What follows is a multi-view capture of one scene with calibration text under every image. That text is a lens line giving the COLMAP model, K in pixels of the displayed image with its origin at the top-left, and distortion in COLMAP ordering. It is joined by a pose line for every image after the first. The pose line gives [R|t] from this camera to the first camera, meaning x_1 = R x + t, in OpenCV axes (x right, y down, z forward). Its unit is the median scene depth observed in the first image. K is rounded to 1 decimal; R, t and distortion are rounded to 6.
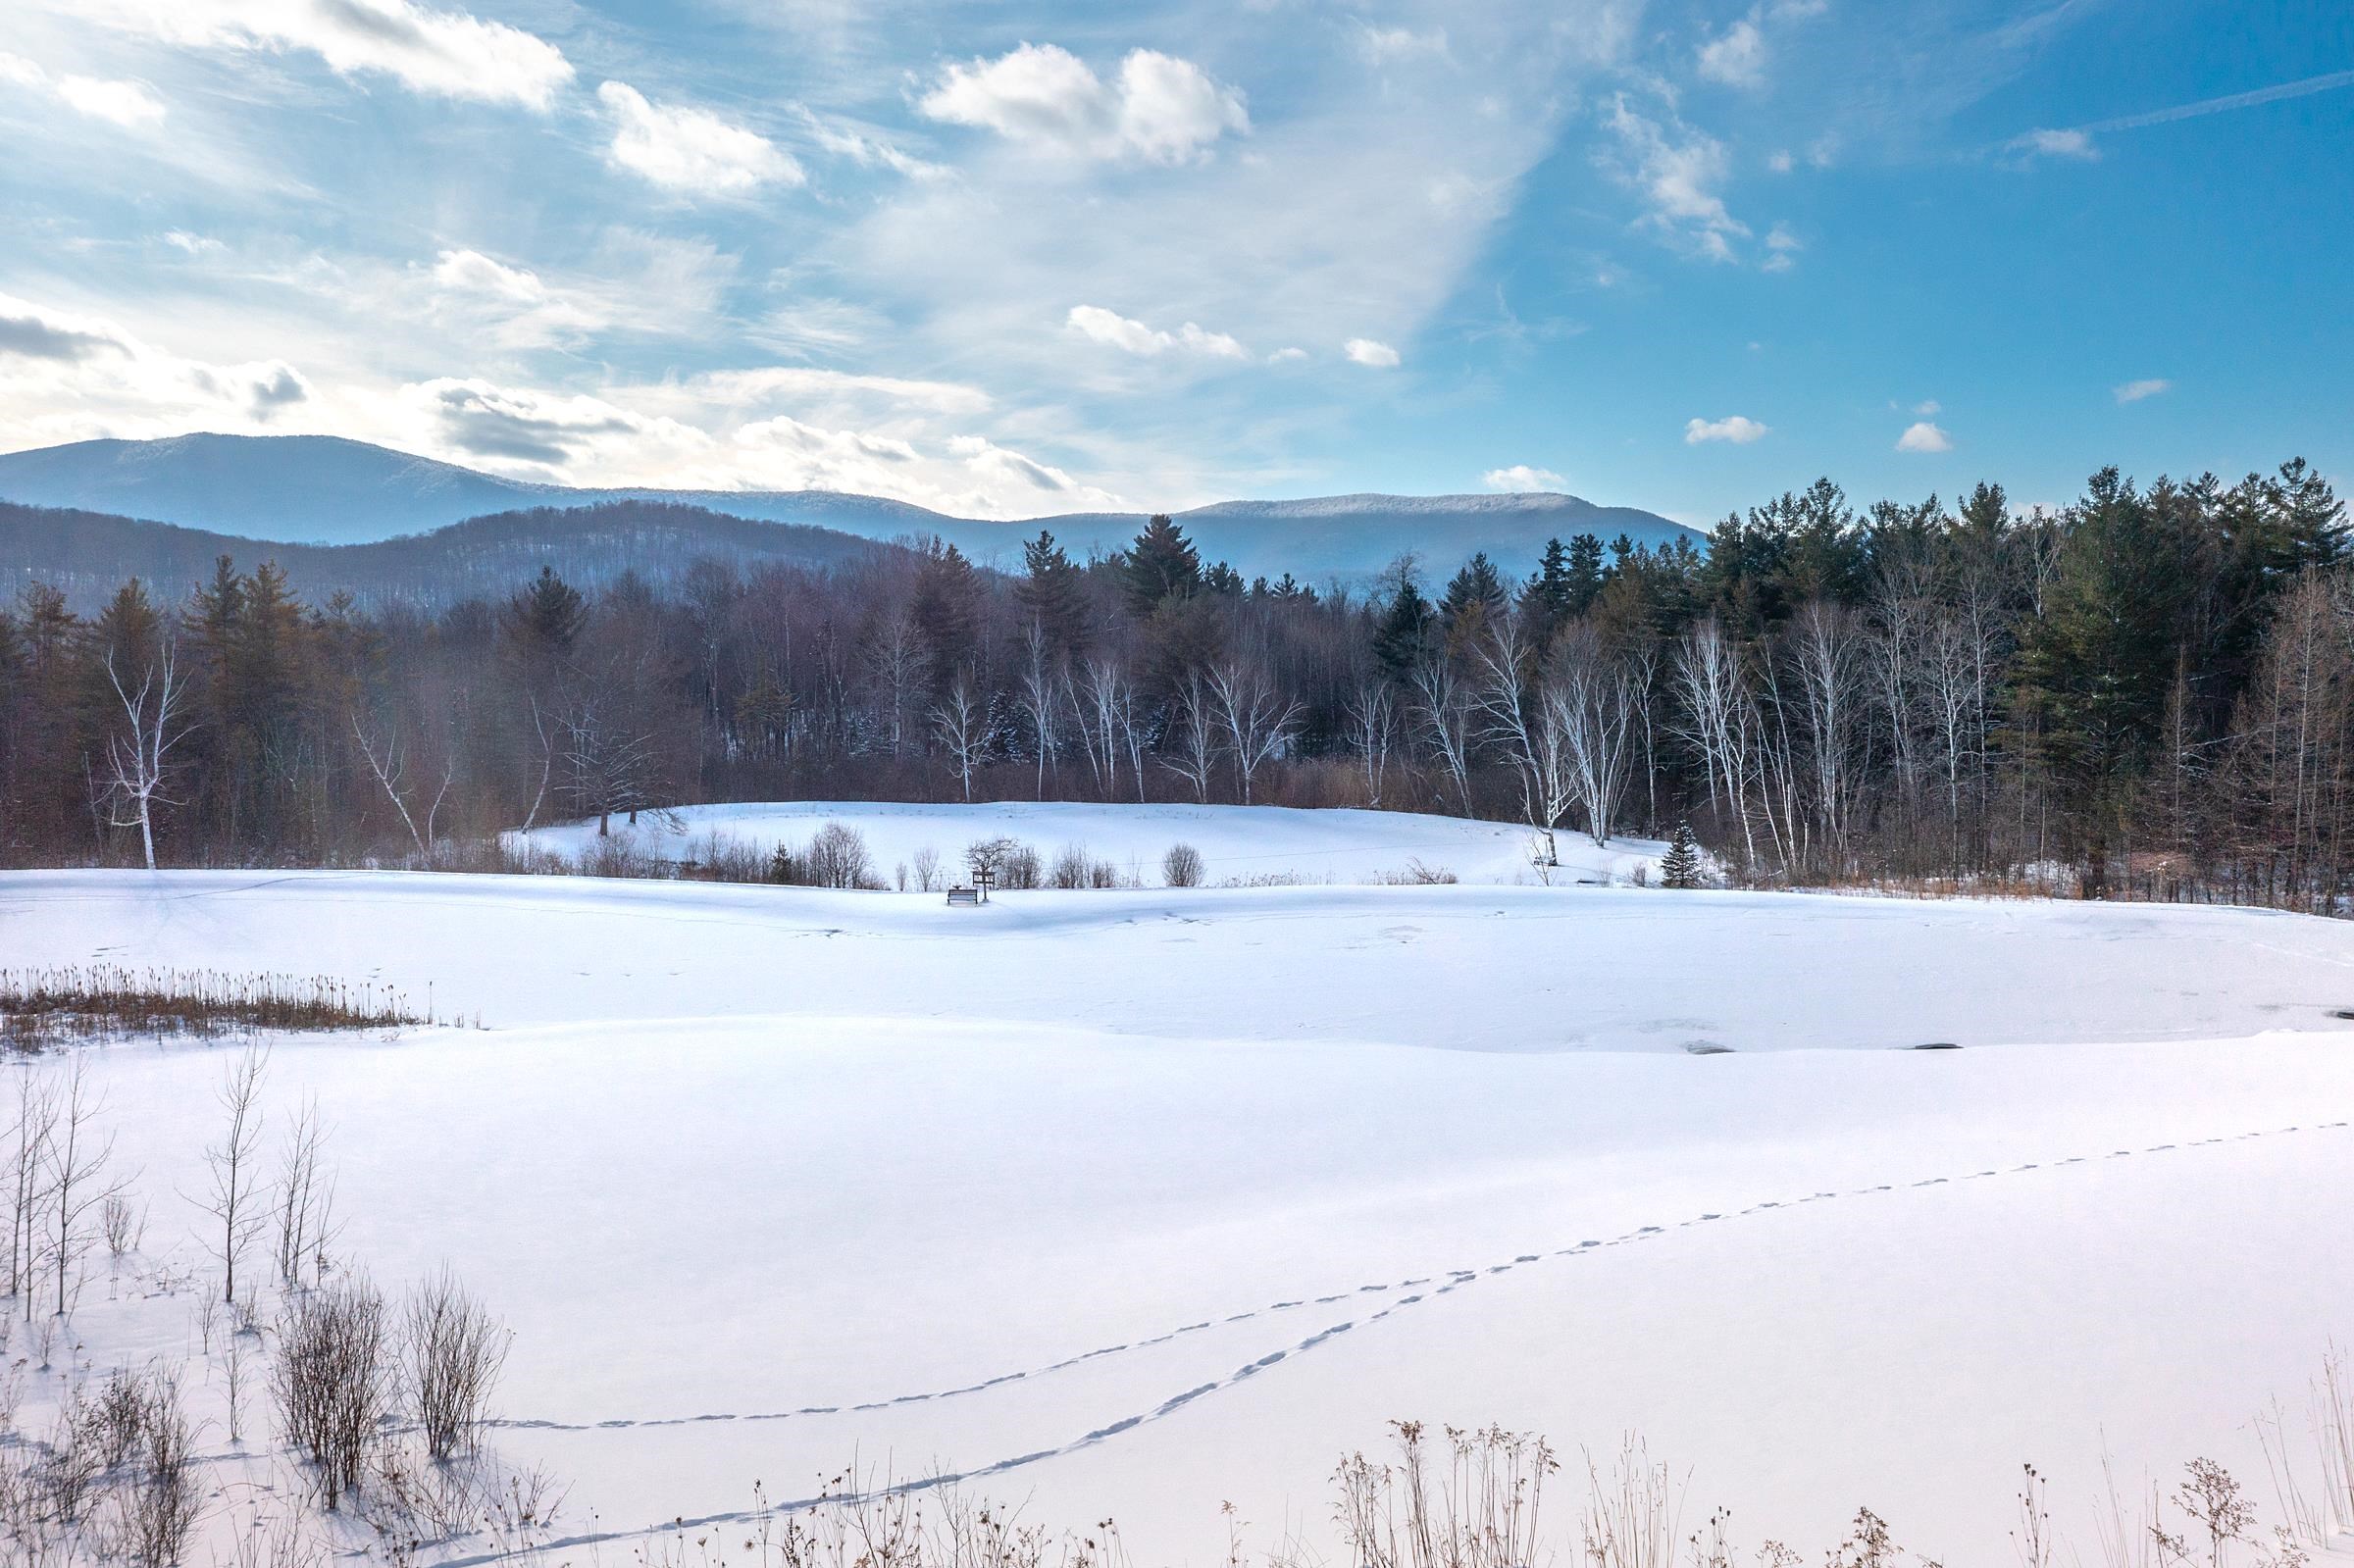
lens RADIAL K [[1705.2, 0, 1177.0], [0, 1705.2, 784.0], [0, 0, 1]] dist [-0.042730, -0.000986]
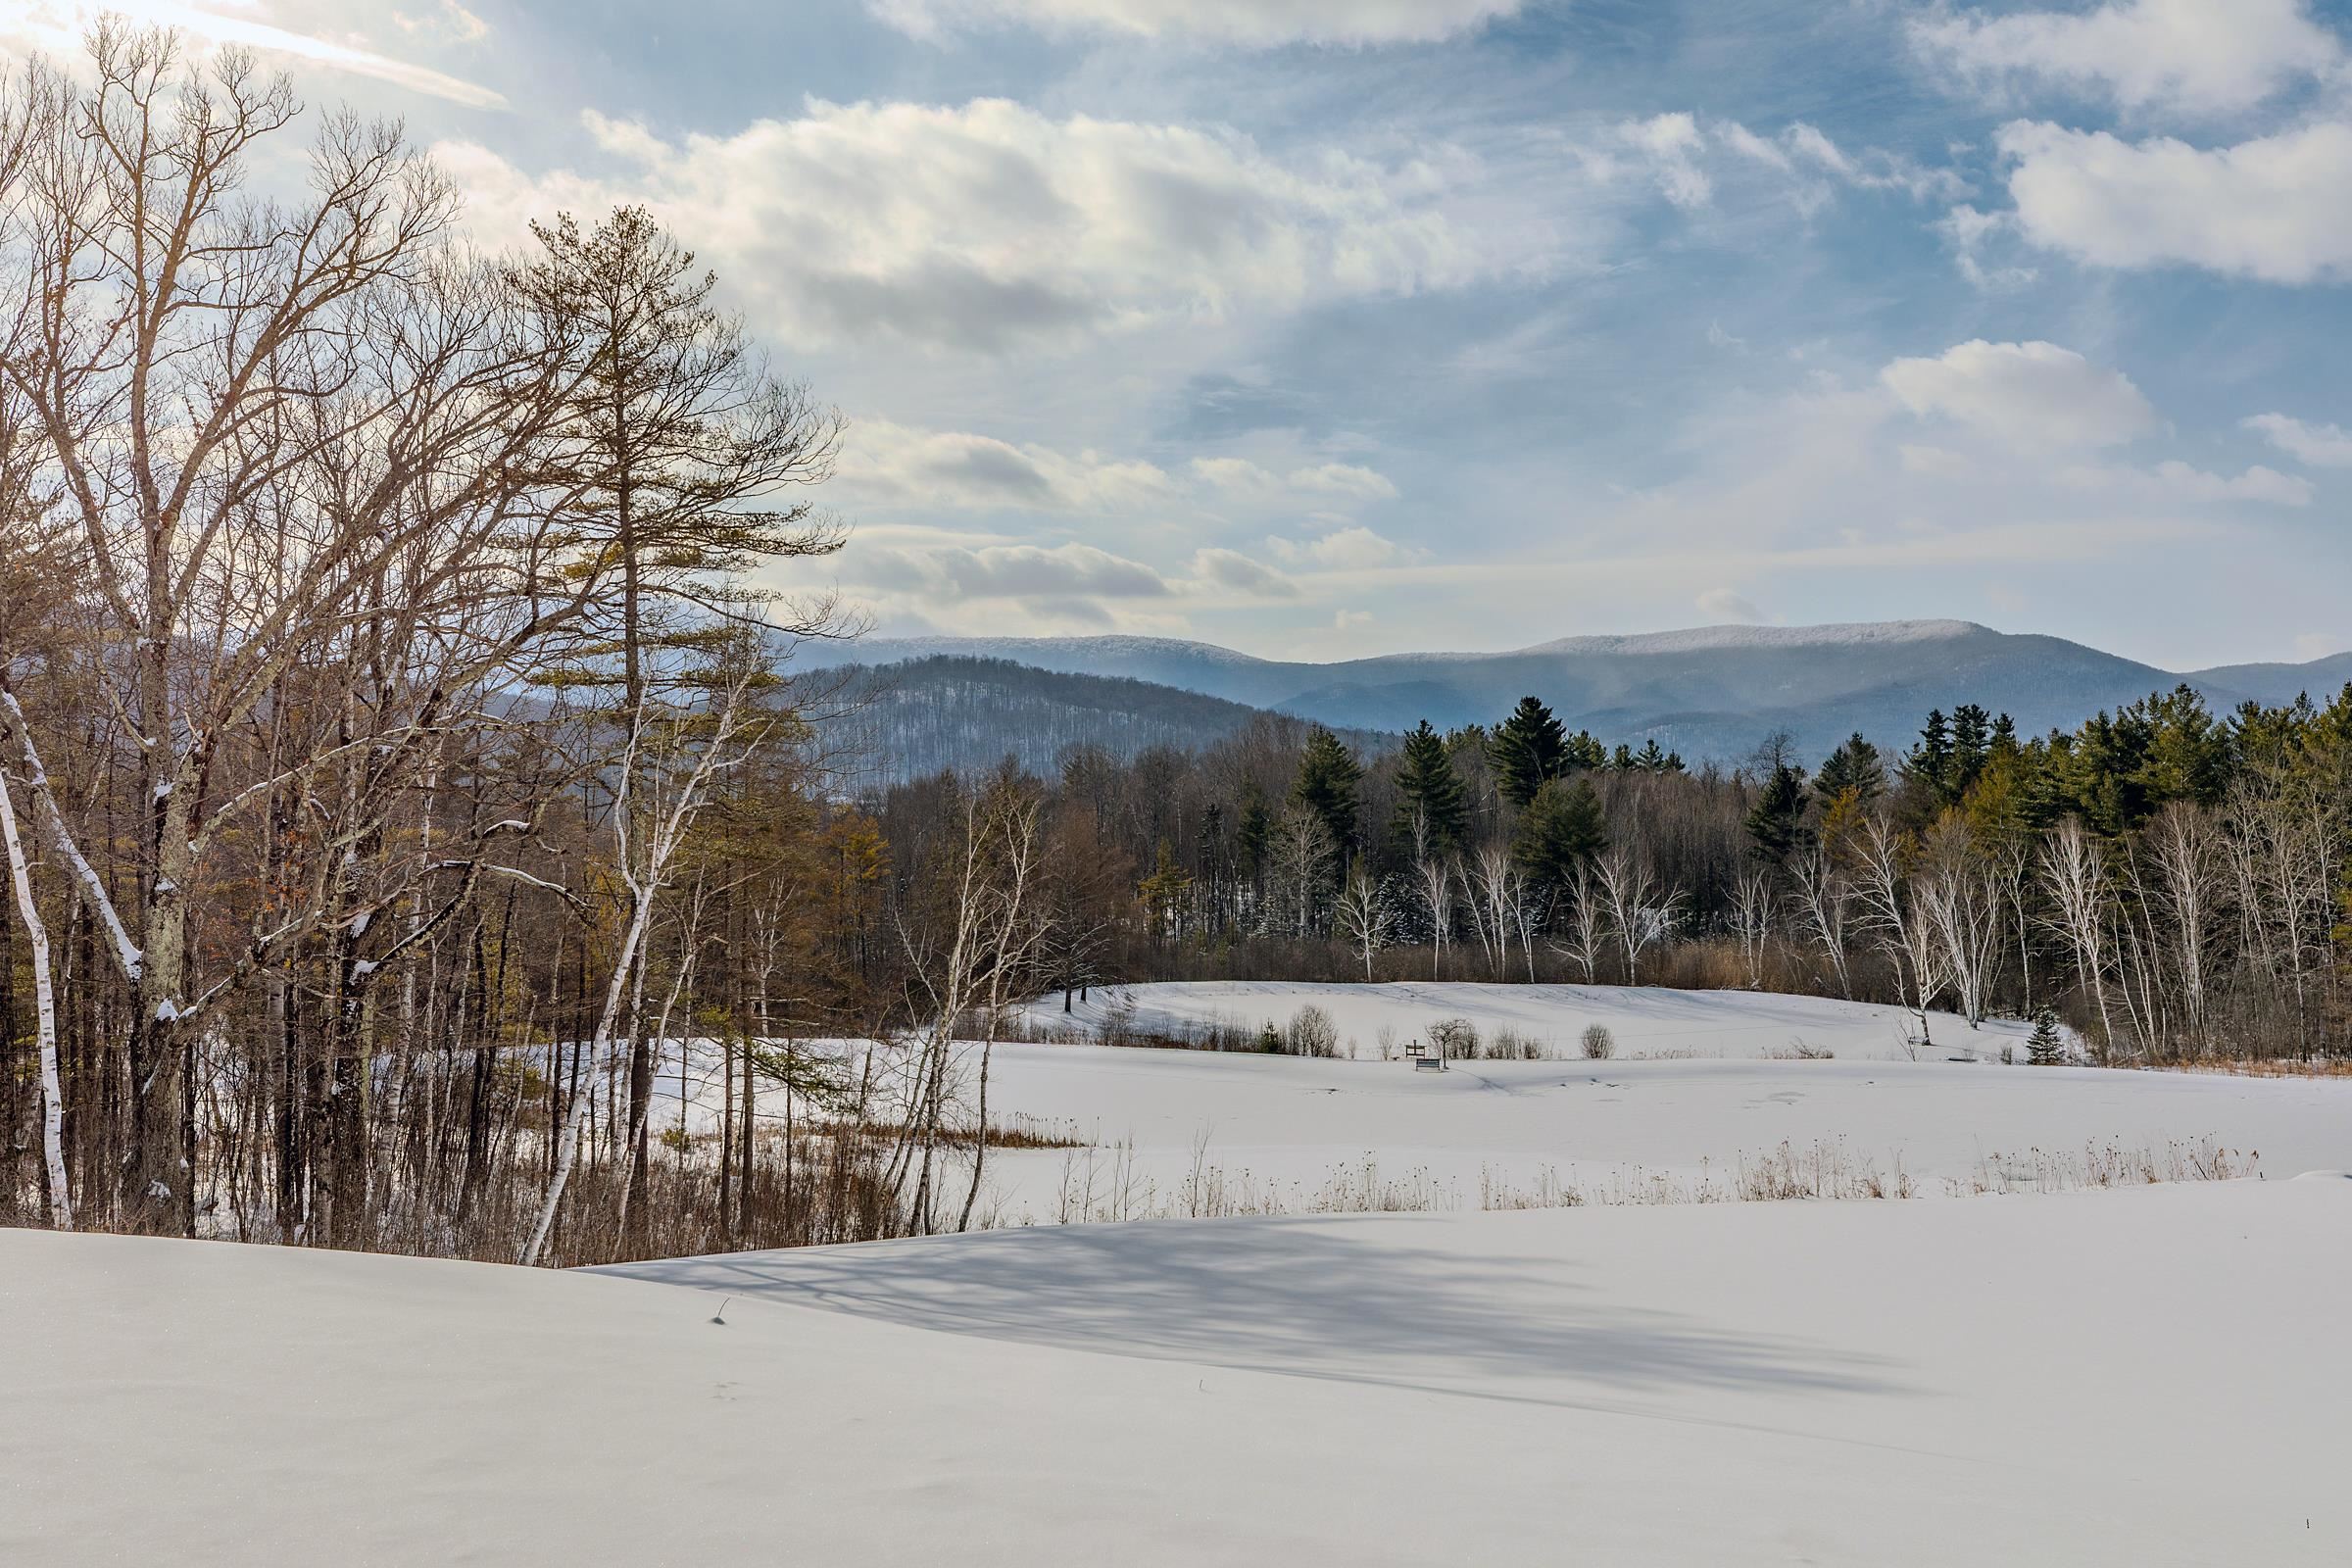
lens RADIAL K [[2128.1, 0, 1176.0], [0, 2128.1, 784.0], [0, 0, 1]] dist [0.009296, -0.003348]
pose [[0.990080, -0.009259, -0.140196, -0.058969], [-0.001137, 0.997266, -0.073890, -0.016343], [0.140497, 0.073316, 0.987363, -0.402625]]
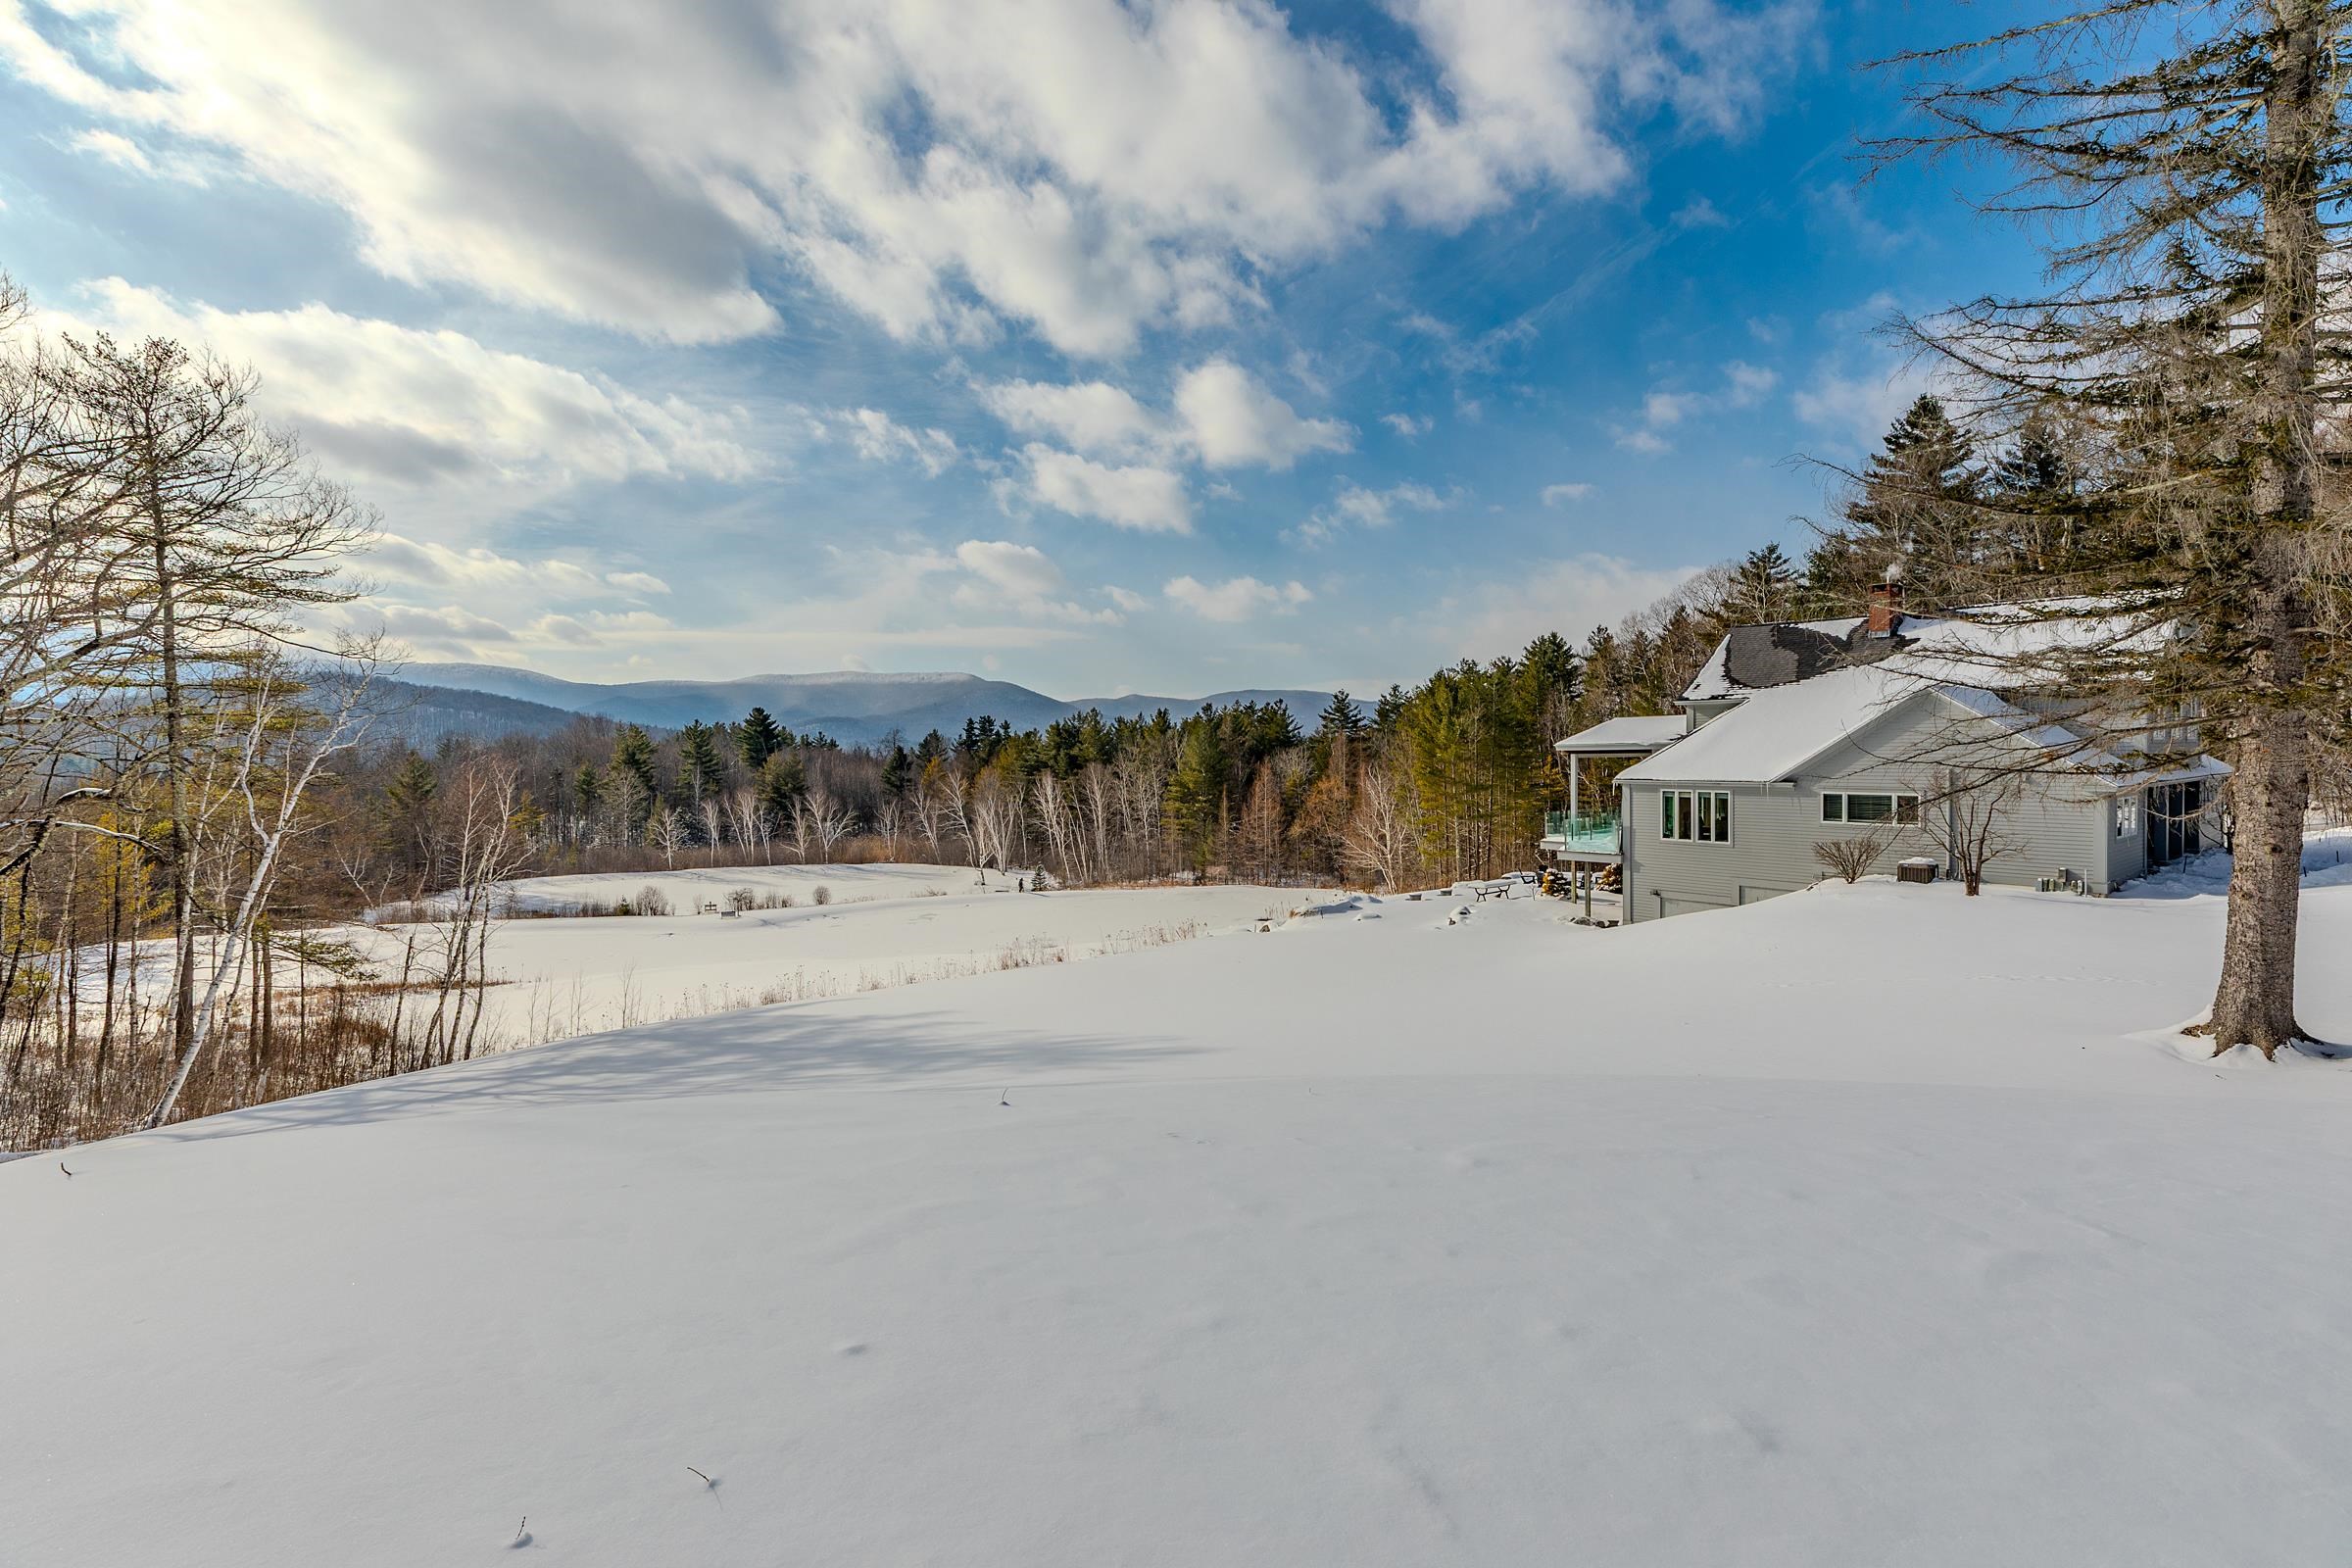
lens RADIAL K [[1108.8, 0, 1176.0], [0, 1108.8, 784.0], [0, 0, 1]] dist [0.012467, -0.001088]
pose [[0.915243, -0.023716, 0.402203, -0.114836], [0.041745, 0.998475, -0.036121, -0.018770], [-0.400733, 0.049849, 0.914838, -0.387871]]
